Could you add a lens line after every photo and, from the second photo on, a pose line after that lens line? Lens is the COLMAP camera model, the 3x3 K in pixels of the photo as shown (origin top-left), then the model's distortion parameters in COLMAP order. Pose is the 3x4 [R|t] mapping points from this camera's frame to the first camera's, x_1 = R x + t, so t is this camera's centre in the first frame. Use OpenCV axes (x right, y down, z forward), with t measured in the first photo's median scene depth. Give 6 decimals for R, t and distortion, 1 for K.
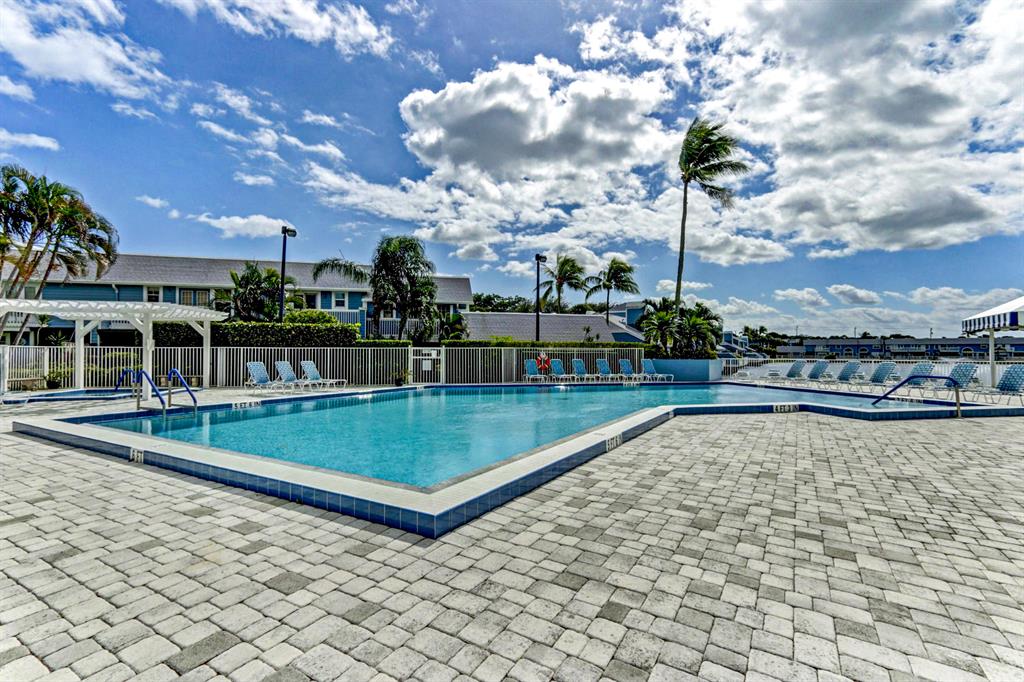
lens RADIAL K [[478.1, 0, 510.7], [0, 478.1, 377.3], [0, 0, 1]] dist [0.014118, 0.000351]
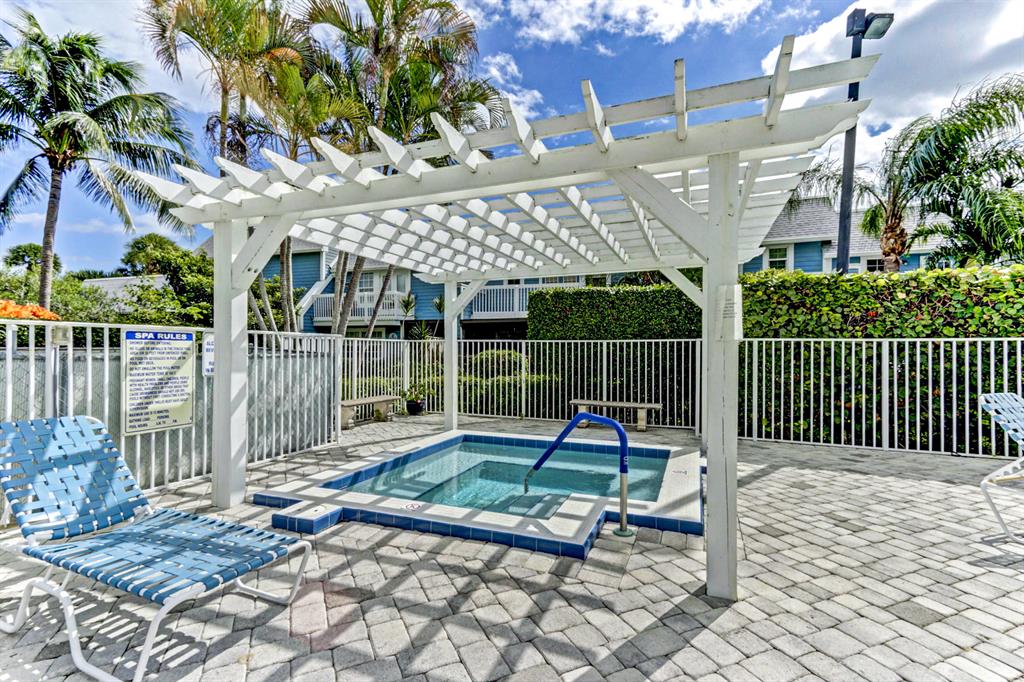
lens RADIAL K [[458.7, 0, 510.0], [0, 458.7, 344.6], [0, 0, 1]] dist [0.014295, 0.001213]
pose [[0.845230, -0.004032, -0.534387, -0.127181], [-0.027183, 0.998353, -0.050528, -0.007437], [0.533710, 0.057234, 0.843728, 0.136048]]
